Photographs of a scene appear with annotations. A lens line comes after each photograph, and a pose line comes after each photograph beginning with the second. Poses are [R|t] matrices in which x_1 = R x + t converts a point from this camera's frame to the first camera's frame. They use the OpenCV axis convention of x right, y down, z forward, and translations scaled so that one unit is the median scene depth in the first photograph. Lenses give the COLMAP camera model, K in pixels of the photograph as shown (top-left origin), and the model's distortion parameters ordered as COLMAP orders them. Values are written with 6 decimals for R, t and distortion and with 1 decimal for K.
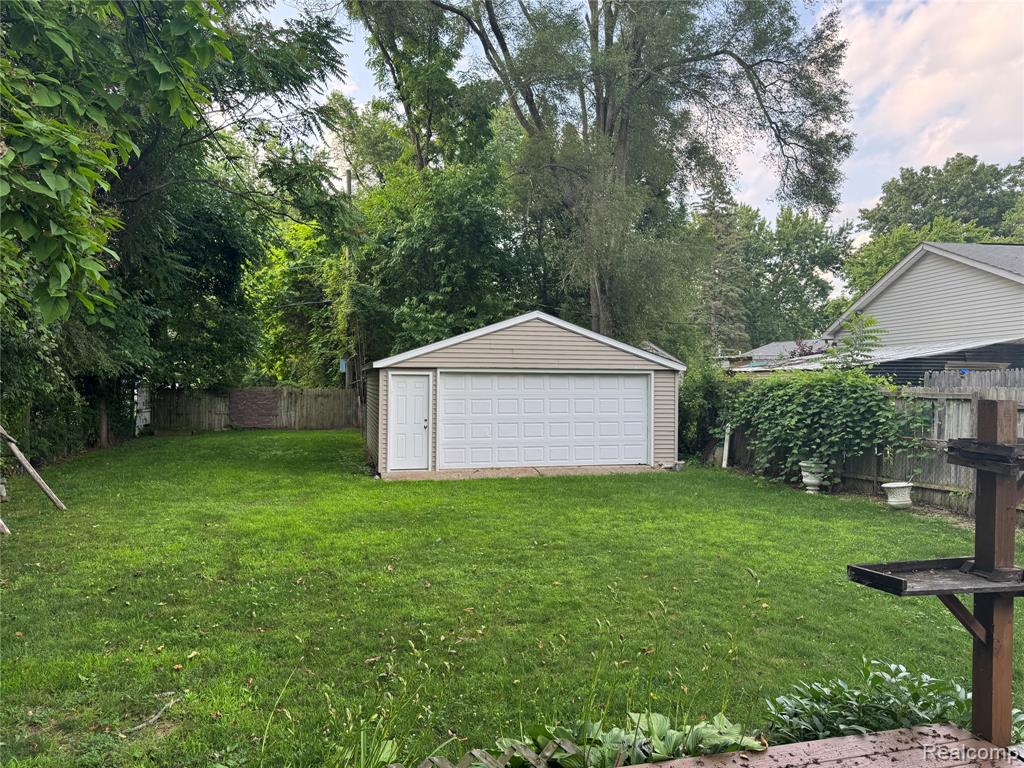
lens RADIAL K [[720.6, 0, 512.0], [0, 720.6, 384.0], [0, 0, 1]] dist [0.078988, -0.082701]
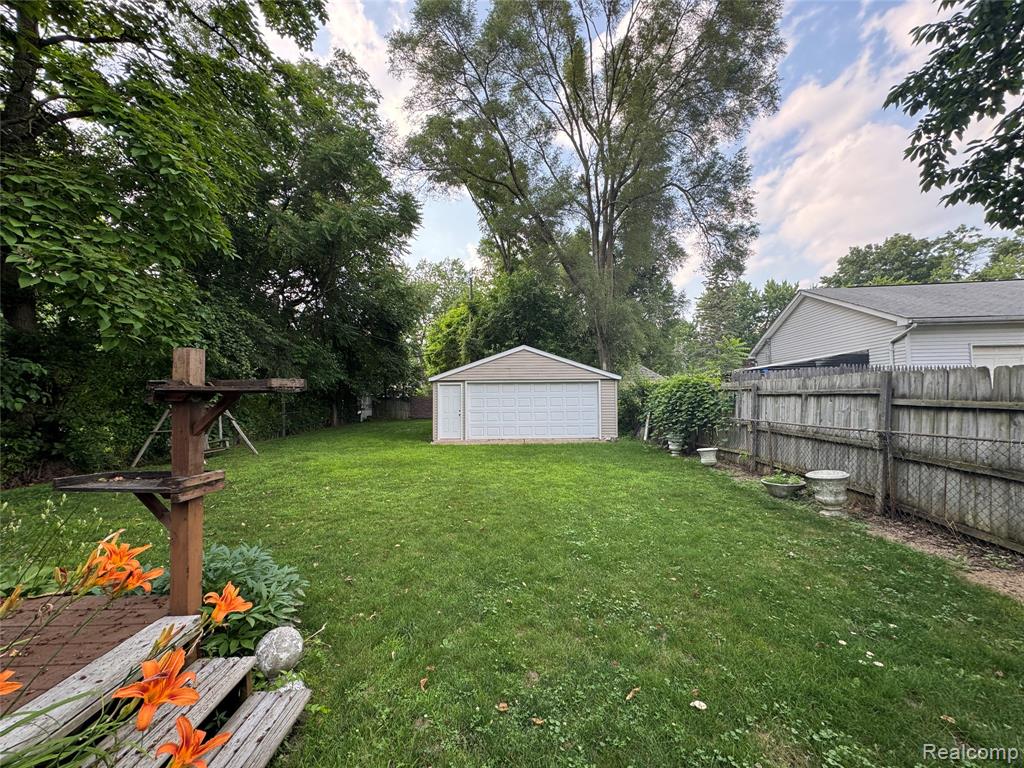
lens RADIAL K [[405.7, 0, 512.0], [0, 405.7, 384.0], [0, 0, 1]] dist [0.000193, 0.000119]
pose [[0.965833, -0.021801, -0.258246, 0.188678], [0.013278, 0.999310, -0.034699, 0.015920], [0.258824, 0.030085, 0.965456, 0.060309]]
